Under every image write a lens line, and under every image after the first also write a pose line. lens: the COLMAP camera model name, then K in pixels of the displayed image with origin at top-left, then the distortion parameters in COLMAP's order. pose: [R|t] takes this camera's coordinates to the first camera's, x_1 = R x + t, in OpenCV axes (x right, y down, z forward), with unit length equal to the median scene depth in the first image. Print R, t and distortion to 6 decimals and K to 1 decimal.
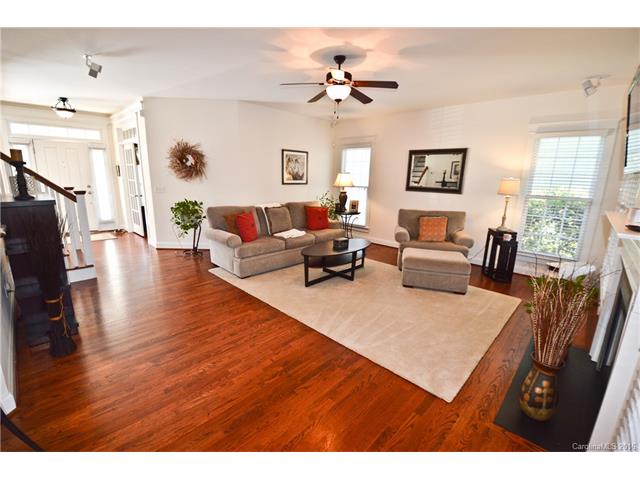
lens RADIAL K [[282.6, 0, 325.0], [0, 282.6, 241.1], [0, 0, 1]] dist [-0.034569, -0.003006]
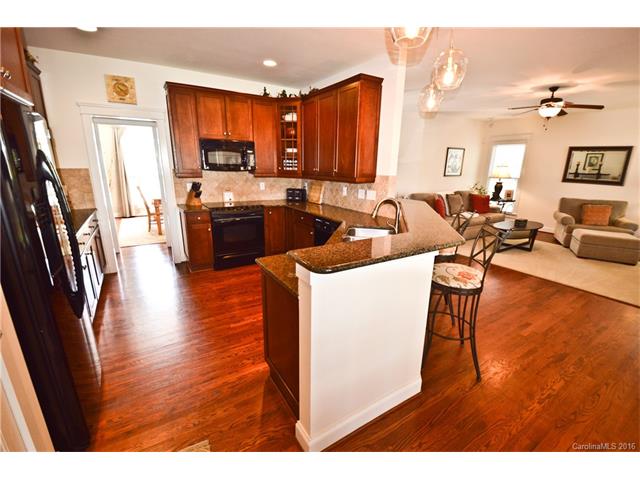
lens RADIAL K [[282.6, 0, 322.8], [0, 282.6, 242.0], [0, 0, 1]] dist [-0.034569, -0.003006]
pose [[0.966577, 0.050868, -0.251278, -0.432319], [-0.041261, 0.998207, 0.043358, 0.067919], [0.253033, -0.031541, 0.966943, -0.404345]]
